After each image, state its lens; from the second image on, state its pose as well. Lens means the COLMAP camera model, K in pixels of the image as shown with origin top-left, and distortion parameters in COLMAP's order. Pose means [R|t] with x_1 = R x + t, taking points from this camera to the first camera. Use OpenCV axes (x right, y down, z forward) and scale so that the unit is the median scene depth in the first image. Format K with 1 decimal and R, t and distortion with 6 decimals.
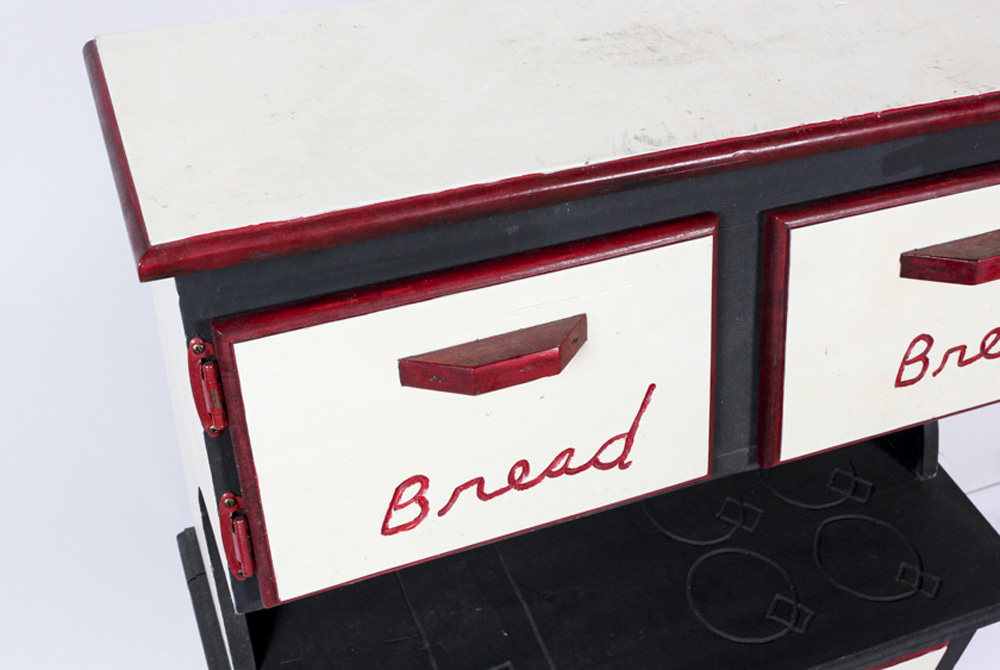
lens RADIAL K [[1194.0, 0, 500.4], [0, 1194.0, 315.0], [0, 0, 1]] dist [-0.011963, -0.020302]
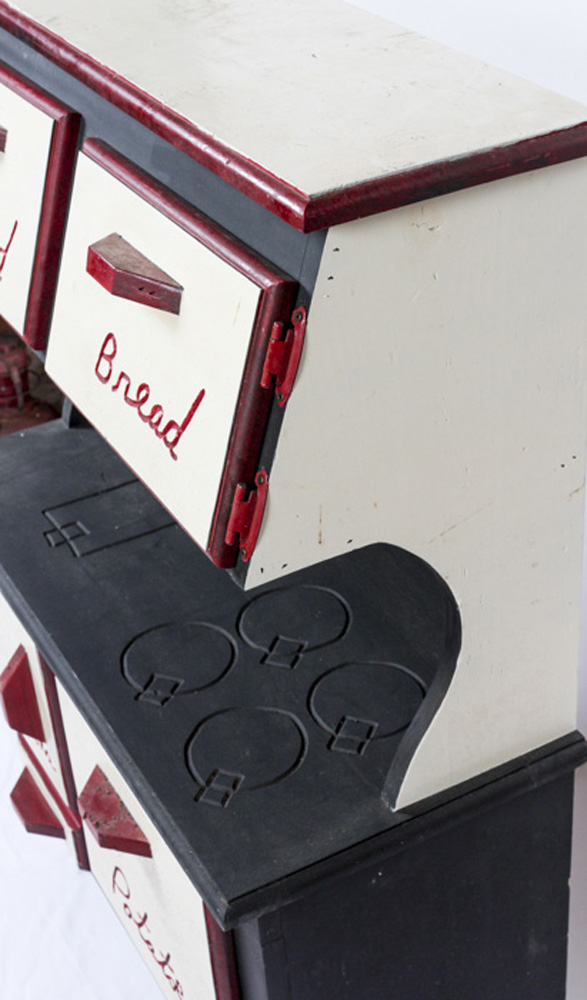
lens RADIAL K [[1539.4, 0, 293.5], [0, 1539.4, 500.0], [0, 0, 1]] dist [-0.000990, -0.000051]
pose [[0.109003, 0.477538, -0.871823, 1.591172], [-0.614521, 0.721748, 0.318502, -0.396013], [0.781333, 0.501036, 0.372130, 0.710308]]
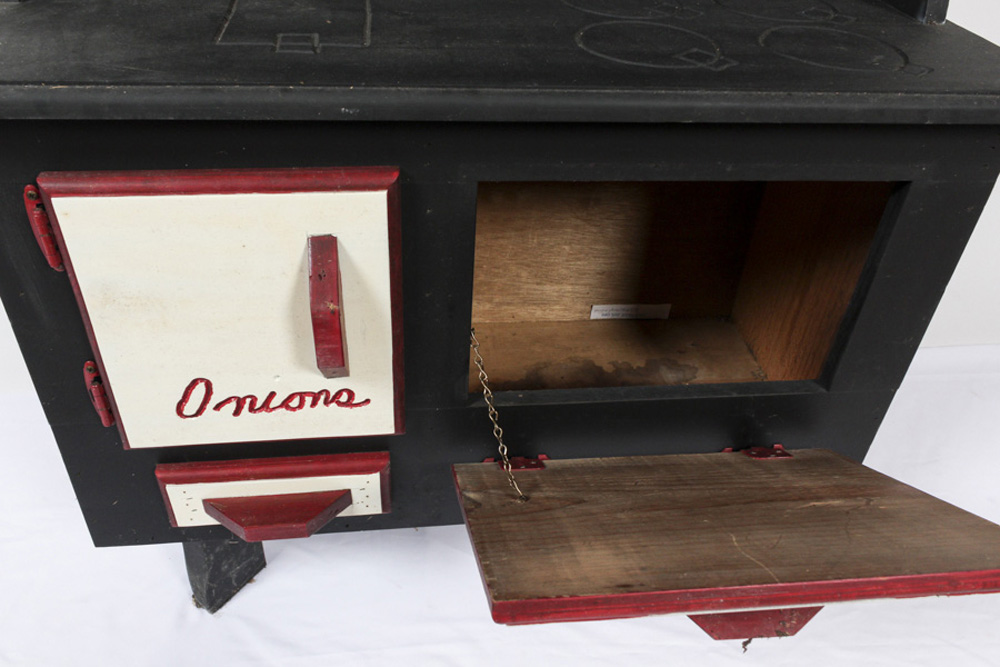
lens RADIAL K [[820.5, 0, 500.0], [0, 820.5, 333.5], [0, 0, 1]] dist [0.000926, 0.000137]
pose [[0.968526, 0.141187, -0.204997, 0.317107], [-0.163445, 0.981874, -0.095967, 0.626152], [0.187732, 0.126453, 0.974047, 0.638791]]
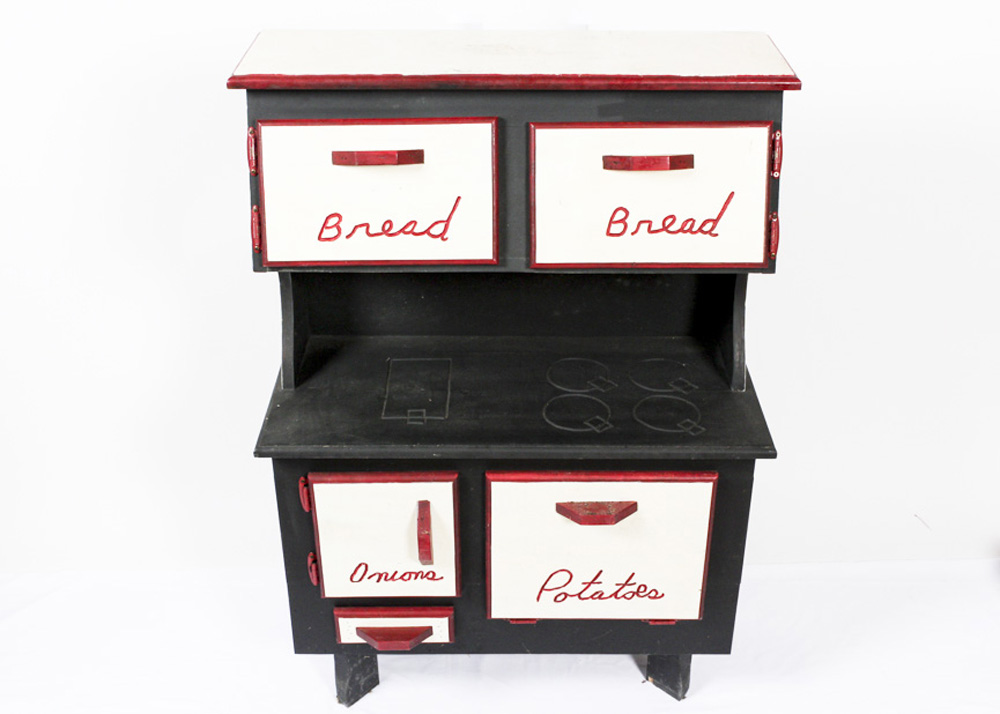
lens RADIAL K [[1221.4, 0, 500.0], [0, 1221.4, 357.0], [0, 0, 1]] dist [-0.027047, -0.025955]
pose [[0.926322, 0.126960, -0.354696, 0.894875], [-0.205789, 0.959150, -0.194120, 0.659042], [0.315561, 0.252810, 0.914608, -0.759150]]
